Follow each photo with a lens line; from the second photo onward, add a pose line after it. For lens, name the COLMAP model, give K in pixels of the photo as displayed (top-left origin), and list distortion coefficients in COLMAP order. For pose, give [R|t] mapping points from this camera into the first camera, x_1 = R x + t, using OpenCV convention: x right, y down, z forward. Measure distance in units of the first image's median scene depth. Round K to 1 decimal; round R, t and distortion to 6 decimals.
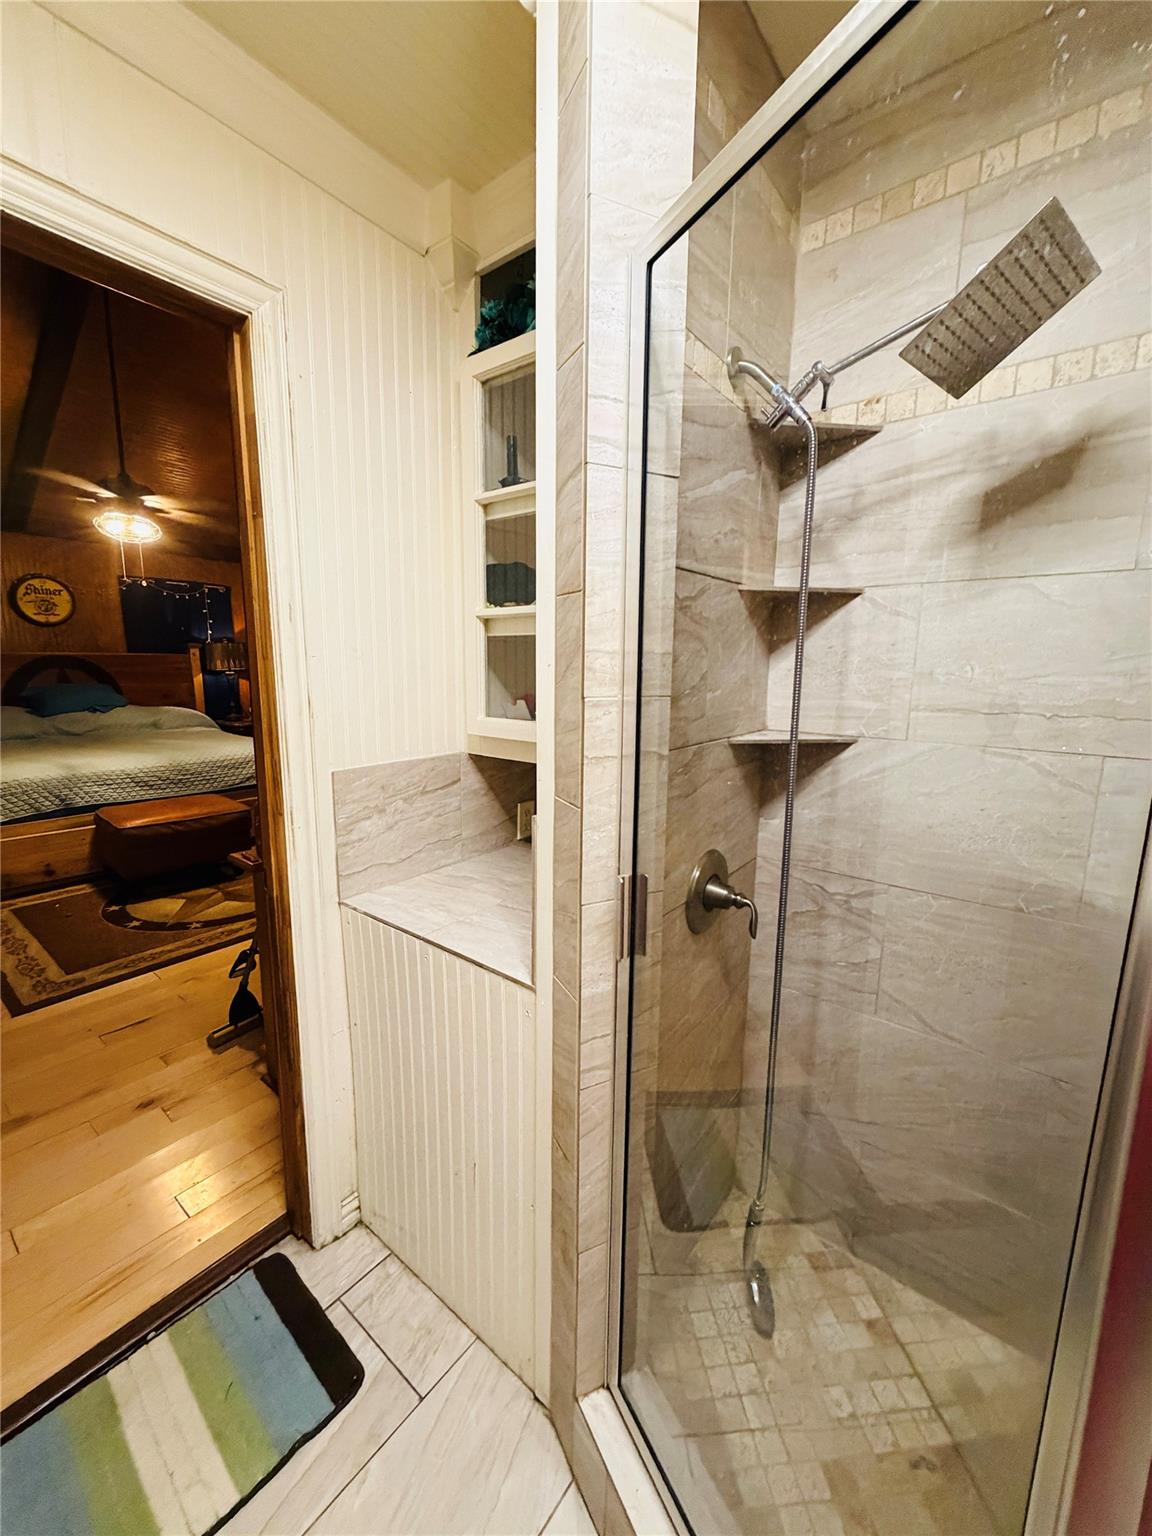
lens RADIAL K [[612.8, 0, 576.0], [0, 612.8, 768.0], [0, 0, 1]] dist [-0.000657, -0.000063]
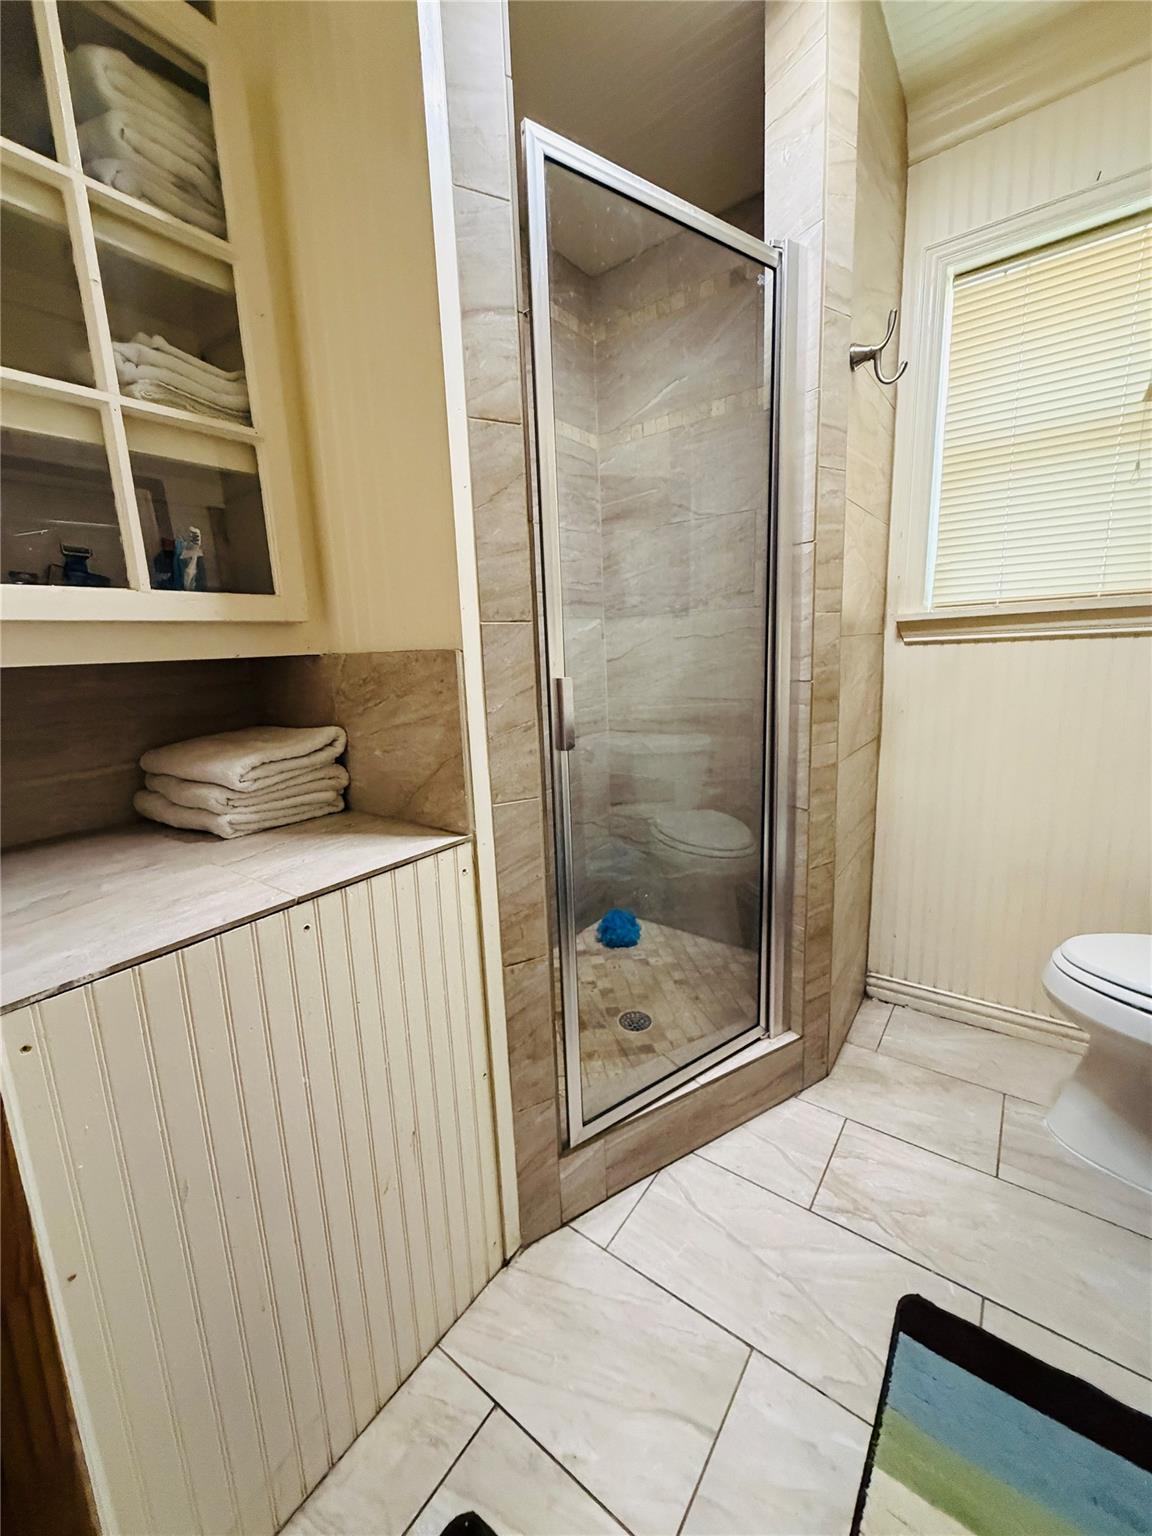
lens RADIAL K [[612.8, 0, 576.0], [0, 612.8, 768.0], [0, 0, 1]] dist [-0.000657, -0.000063]
pose [[-0.031450, -0.204663, 0.978327, -0.722740], [0.210557, 0.955489, 0.206654, 0.066633], [-0.977076, 0.212493, 0.013043, 0.583996]]
